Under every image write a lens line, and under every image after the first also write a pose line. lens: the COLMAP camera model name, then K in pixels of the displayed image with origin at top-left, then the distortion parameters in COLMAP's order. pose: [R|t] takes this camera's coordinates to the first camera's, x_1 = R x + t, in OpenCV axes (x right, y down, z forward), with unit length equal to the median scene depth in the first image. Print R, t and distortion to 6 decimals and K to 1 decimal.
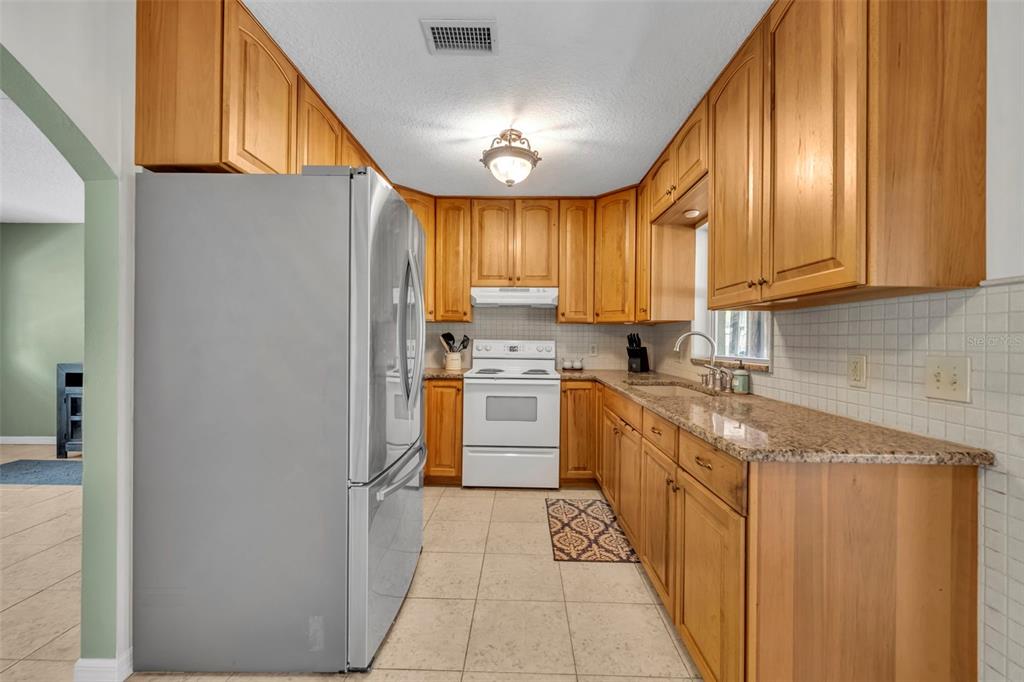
lens RADIAL K [[408.2, 0, 514.2], [0, 408.2, 338.6], [0, 0, 1]] dist [-0.002529, 0.000251]
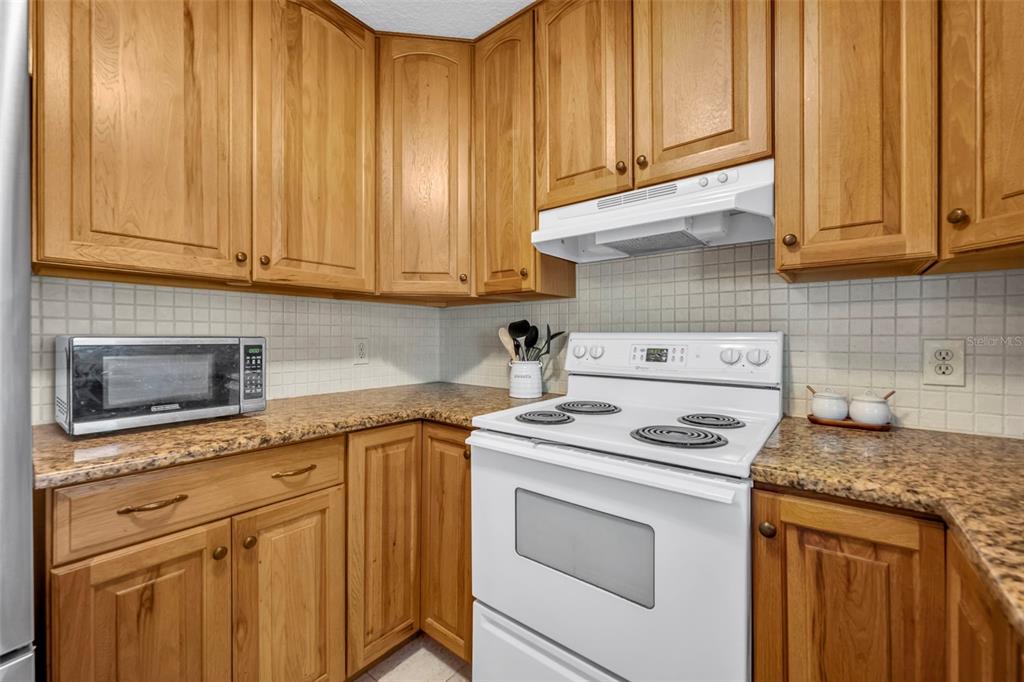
lens RADIAL K [[408.2, 0, 514.1], [0, 408.2, 338.3], [0, 0, 1]] dist [-0.002529, 0.000251]
pose [[0.799590, -0.007739, -0.600496, 0.144694], [0.010092, 0.999949, 0.000550, 0.008173], [0.600461, -0.006500, 0.799627, 0.686743]]
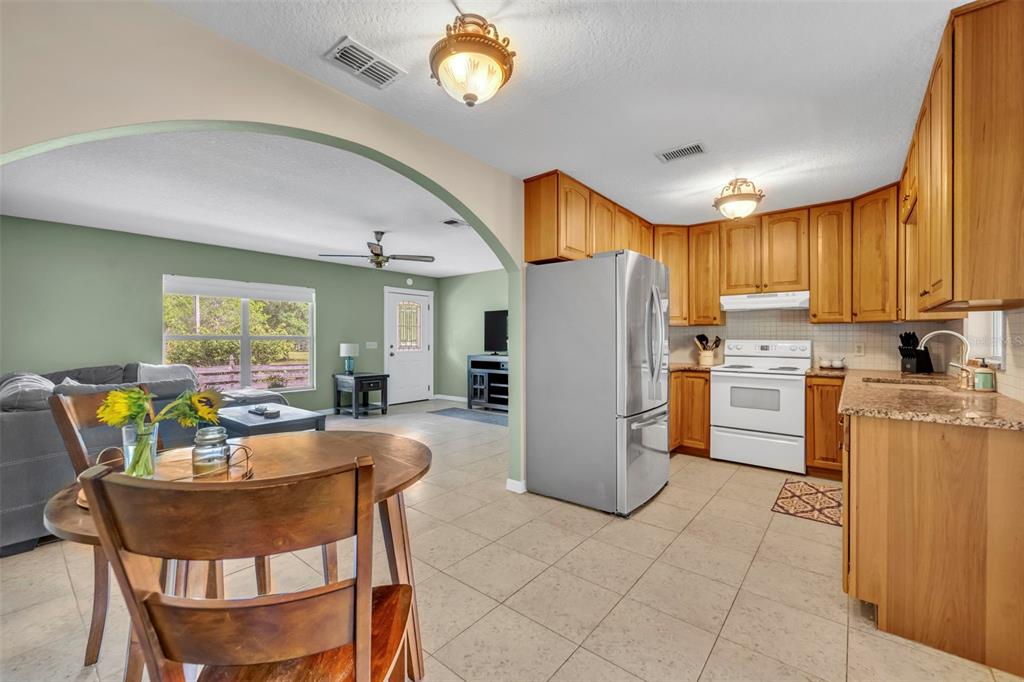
lens RADIAL K [[408.2, 0, 516.4], [0, 408.2, 340.2], [0, 0, 1]] dist [-0.002529, 0.000251]
pose [[0.787707, -0.007044, -0.616010, 0.172207], [0.008364, 0.999965, -0.000740, -0.001011], [0.615993, -0.004570, 0.787738, -0.337177]]
